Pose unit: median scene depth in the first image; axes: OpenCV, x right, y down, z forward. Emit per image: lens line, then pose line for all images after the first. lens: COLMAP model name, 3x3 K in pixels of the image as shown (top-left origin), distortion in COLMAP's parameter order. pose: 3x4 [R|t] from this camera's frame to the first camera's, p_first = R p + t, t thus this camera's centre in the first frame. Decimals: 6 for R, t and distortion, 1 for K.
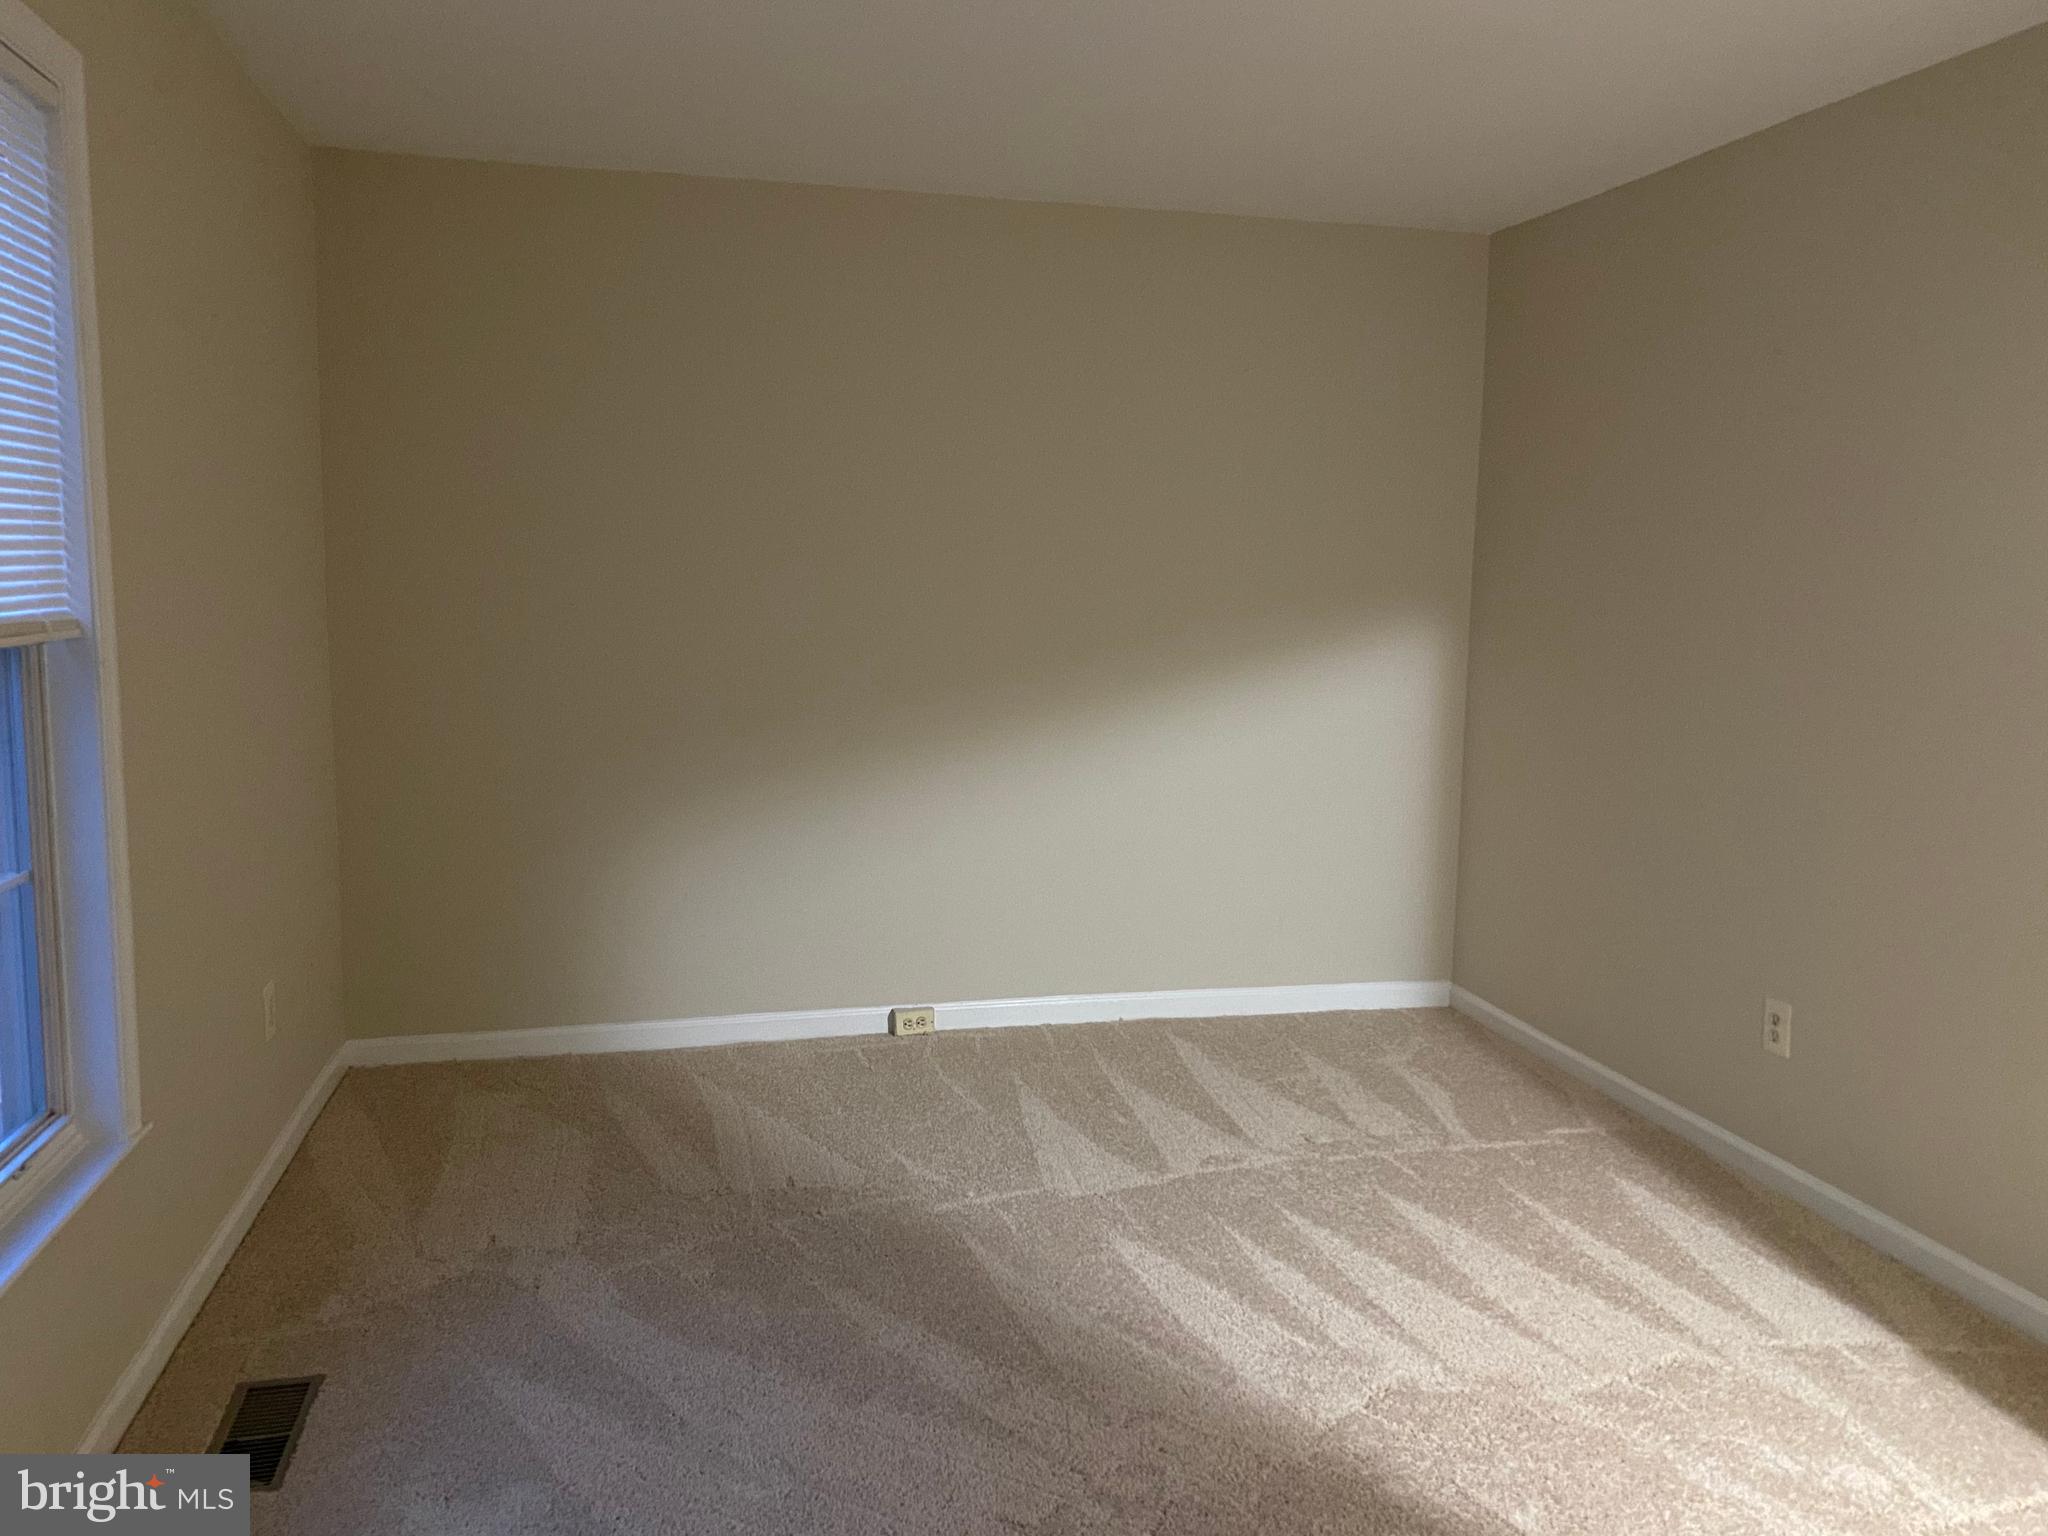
lens RADIAL K [[1556.1, 0, 1023.2], [0, 1556.1, 772.7], [0, 0, 1]] dist [0.043882, -0.034562]
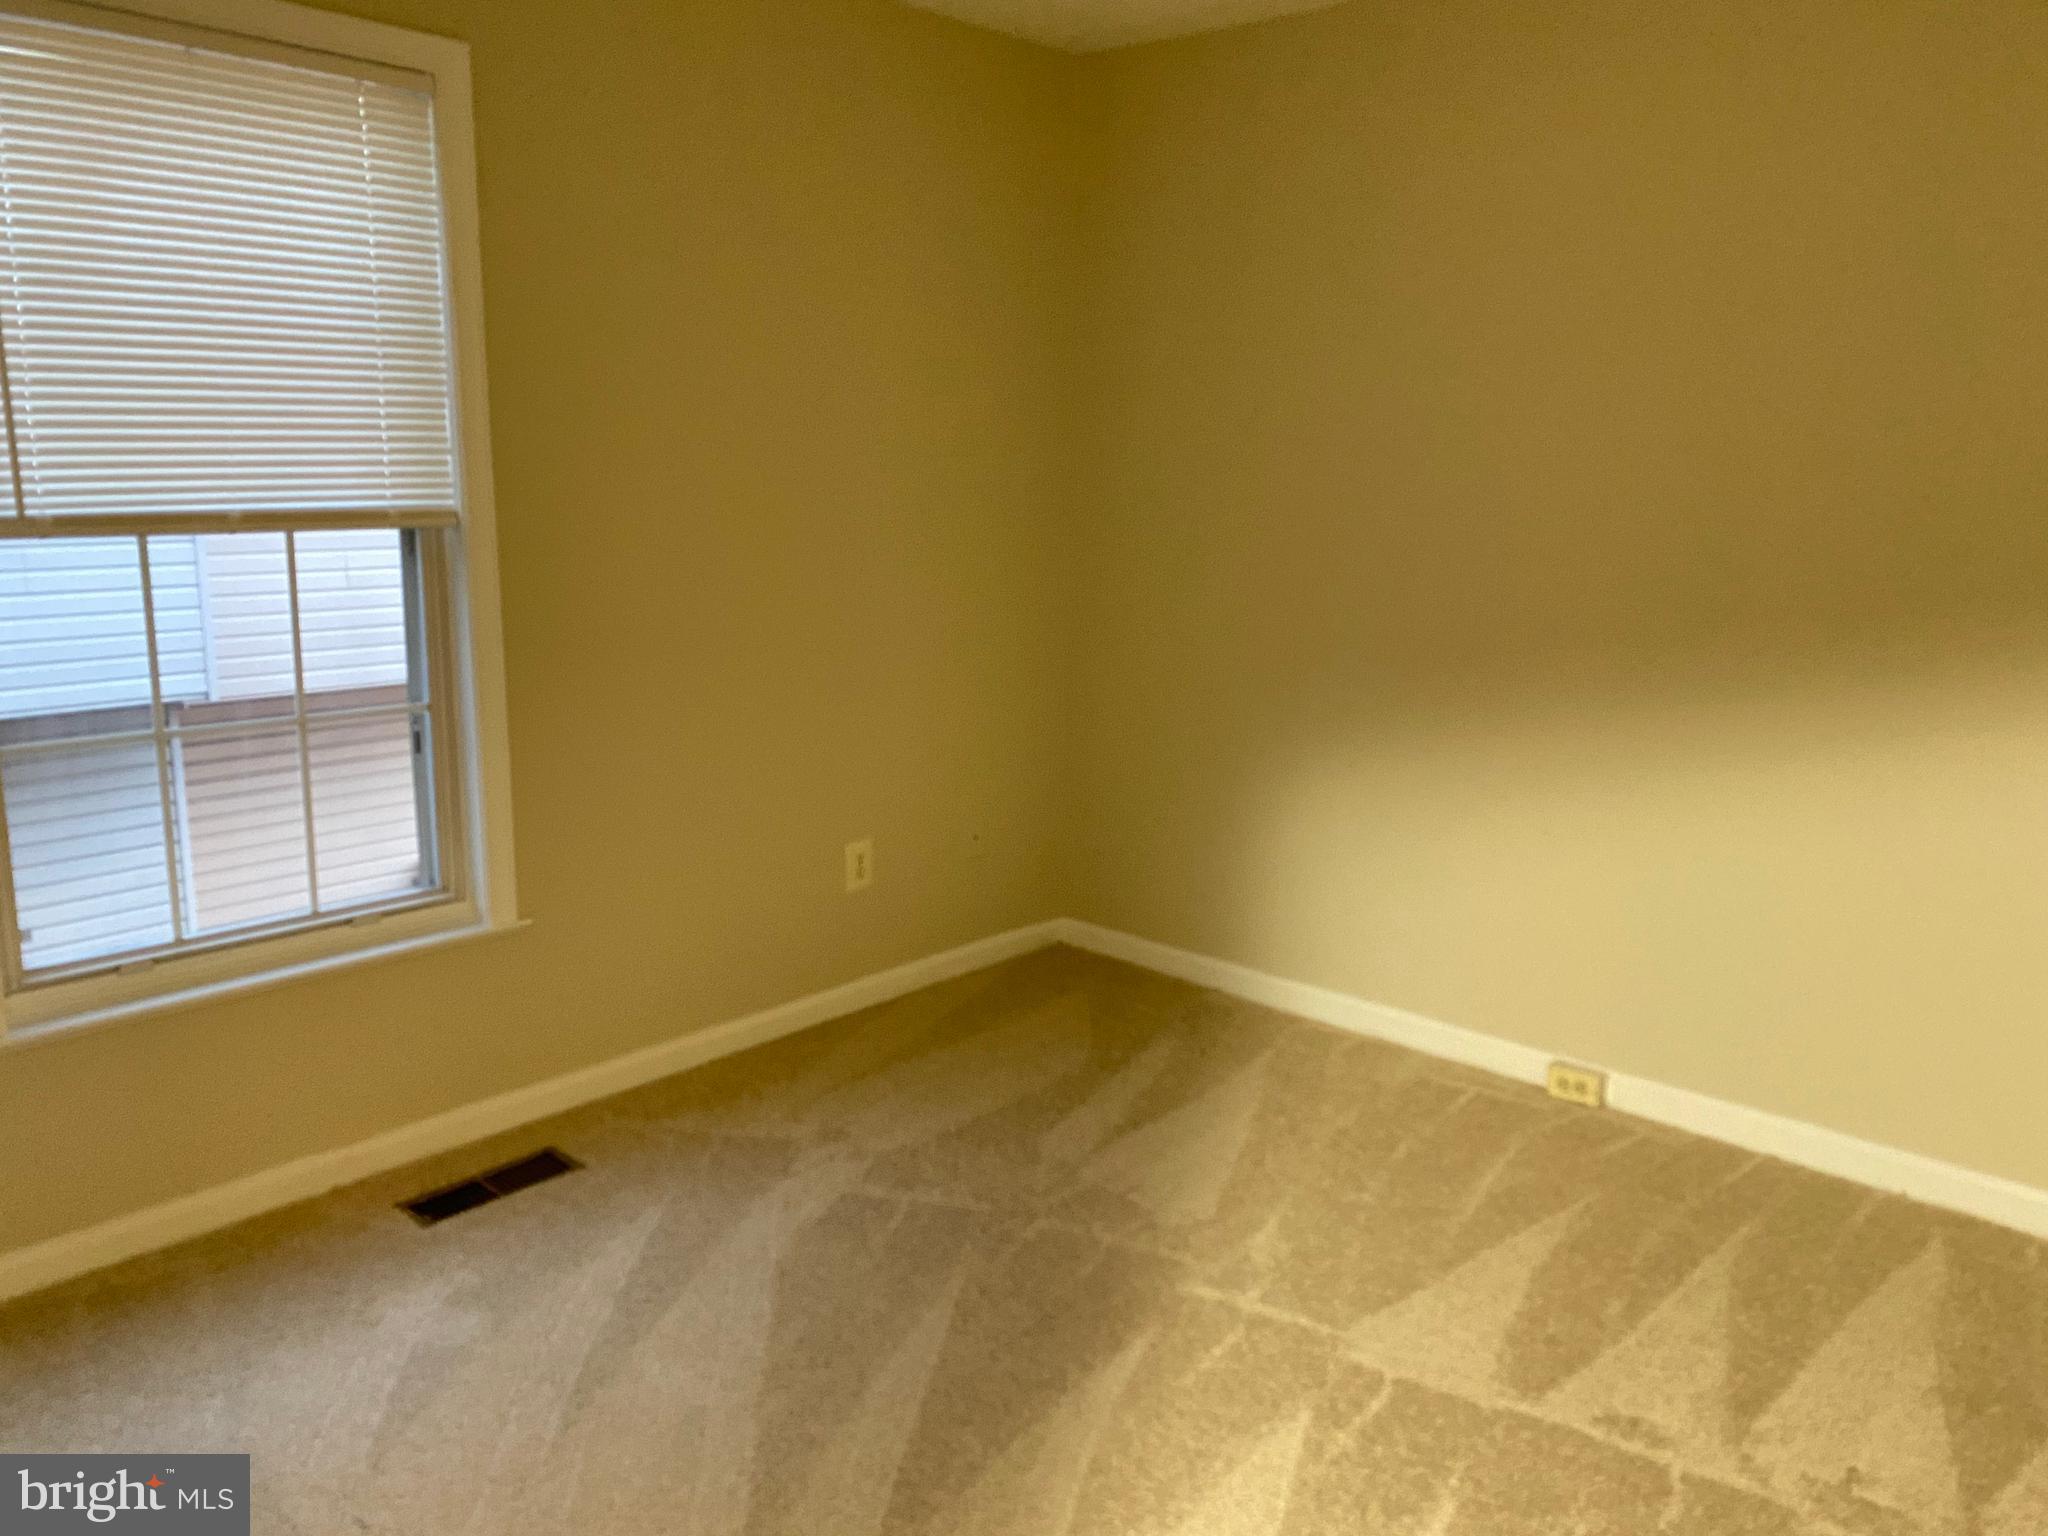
lens RADIAL K [[1556.1, 0, 1022.7], [0, 1556.1, 766.9], [0, 0, 1]] dist [0.043882, -0.034562]
pose [[0.572223, 0.170514, -0.802176, 0.433935], [-0.120845, 0.985000, 0.123173, -0.064906], [0.811146, 0.026456, 0.584245, 0.395246]]
